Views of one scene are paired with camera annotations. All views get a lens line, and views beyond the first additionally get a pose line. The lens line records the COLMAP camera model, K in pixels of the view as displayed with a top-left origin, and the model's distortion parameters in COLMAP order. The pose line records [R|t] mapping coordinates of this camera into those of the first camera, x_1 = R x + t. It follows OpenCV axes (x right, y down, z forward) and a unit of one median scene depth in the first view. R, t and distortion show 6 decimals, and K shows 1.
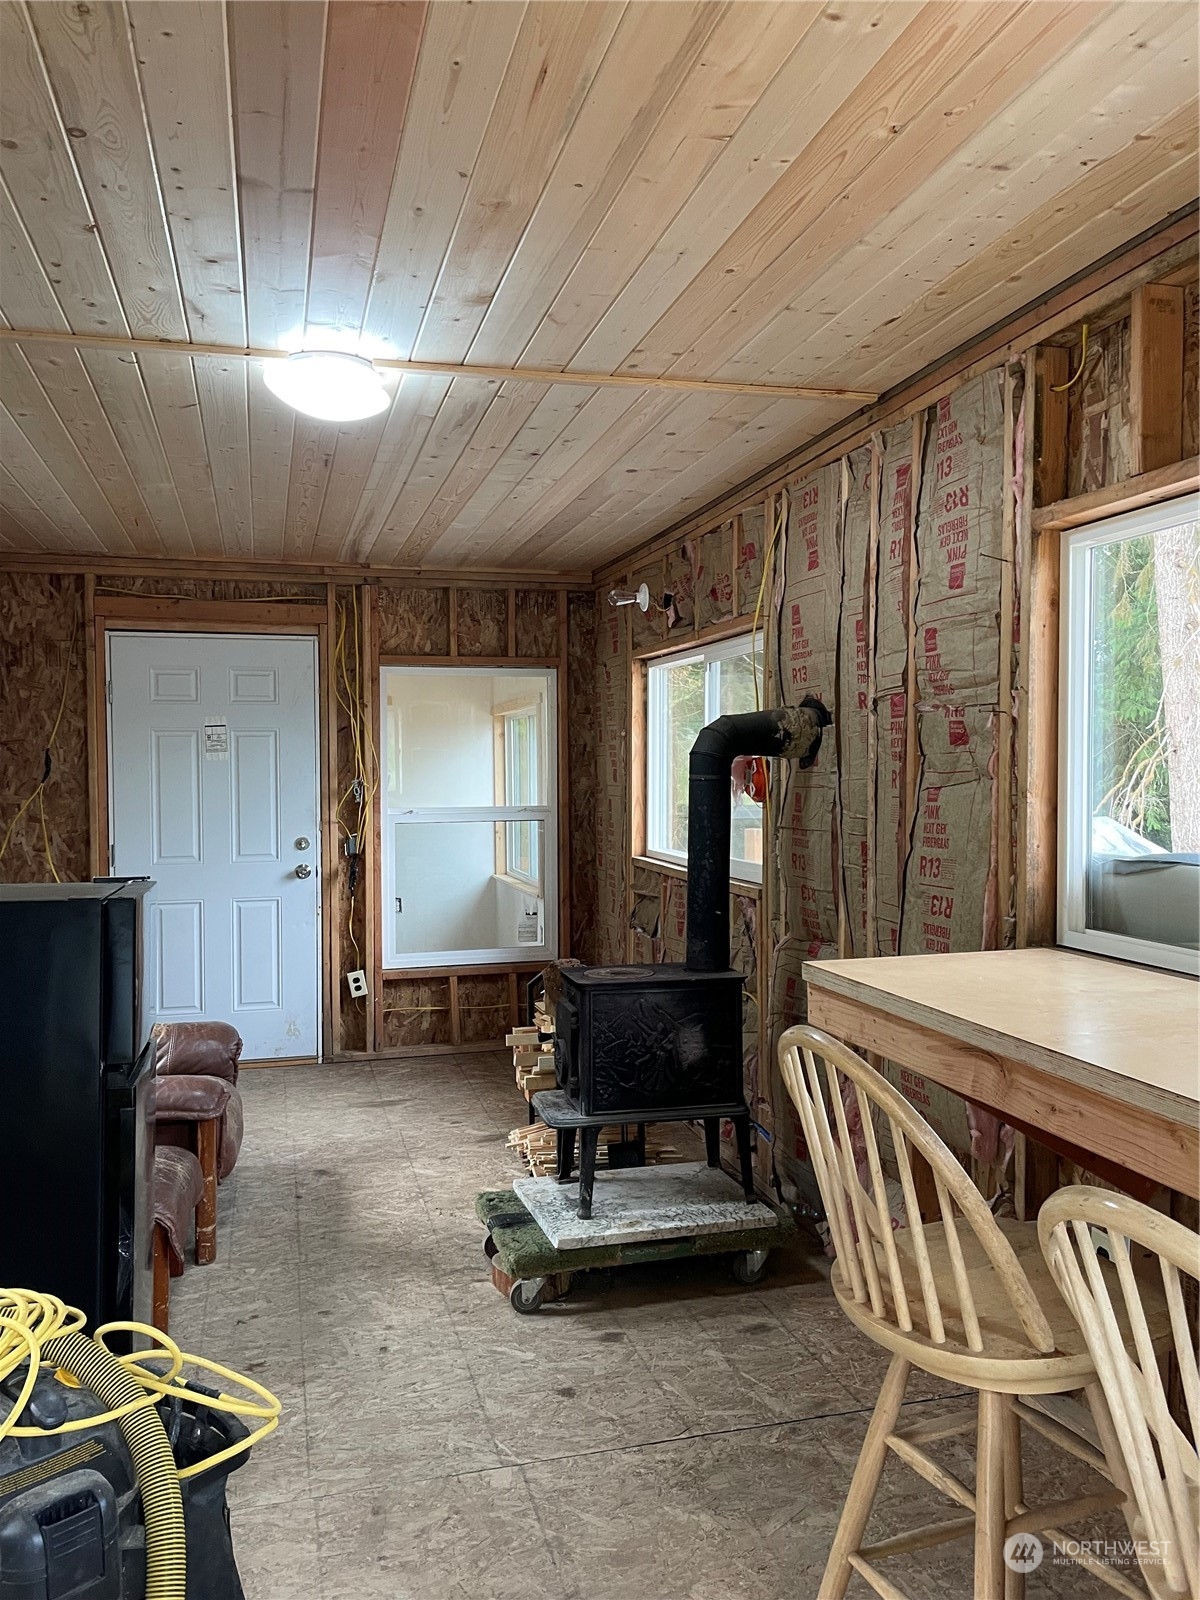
lens RADIAL K [[1223.5, 0, 597.8], [0, 1223.5, 796.3], [0, 0, 1]] dist [0.007611, 0.001290]
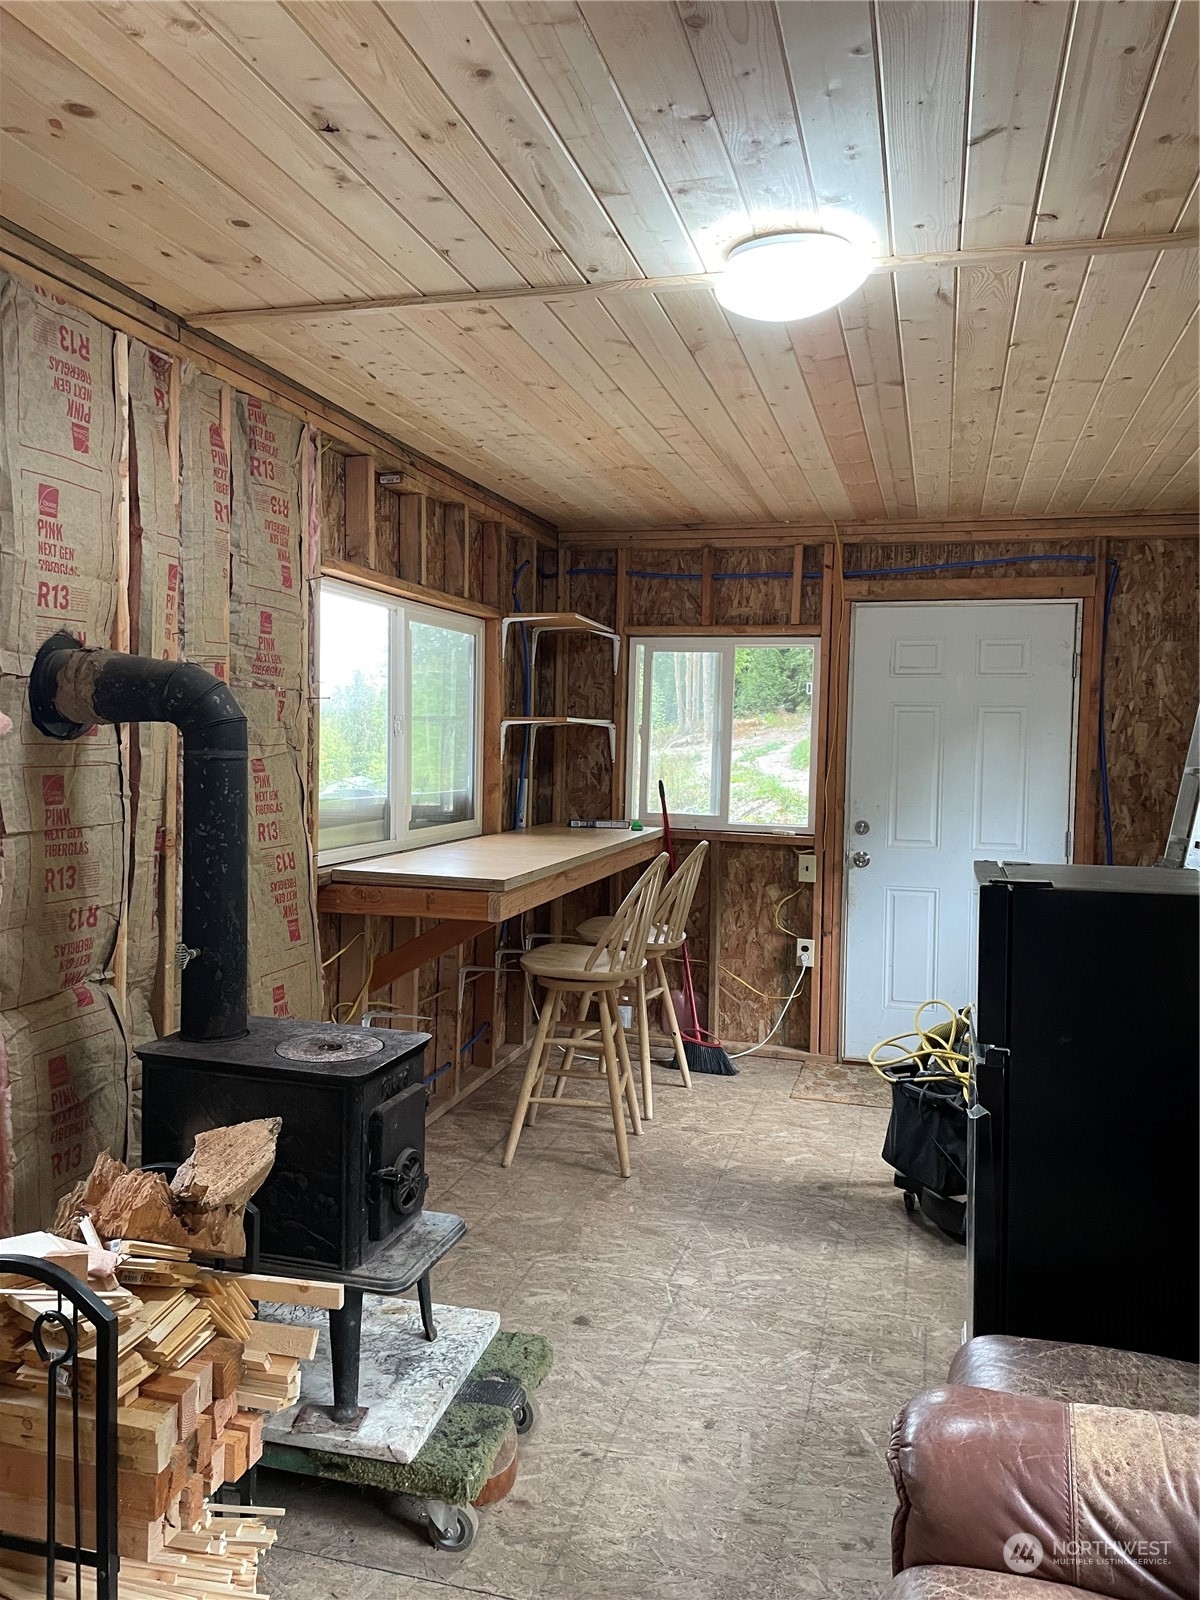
lens RADIAL K [[1223.5, 0, 599.5], [0, 1223.5, 801.3], [0, 0, 1]] dist [0.007611, 0.001290]
pose [[-0.863794, -0.038825, 0.502347, -0.482825], [-0.006401, 0.997792, 0.066109, -0.039467], [-0.503804, 0.053889, -0.862135, 1.620901]]
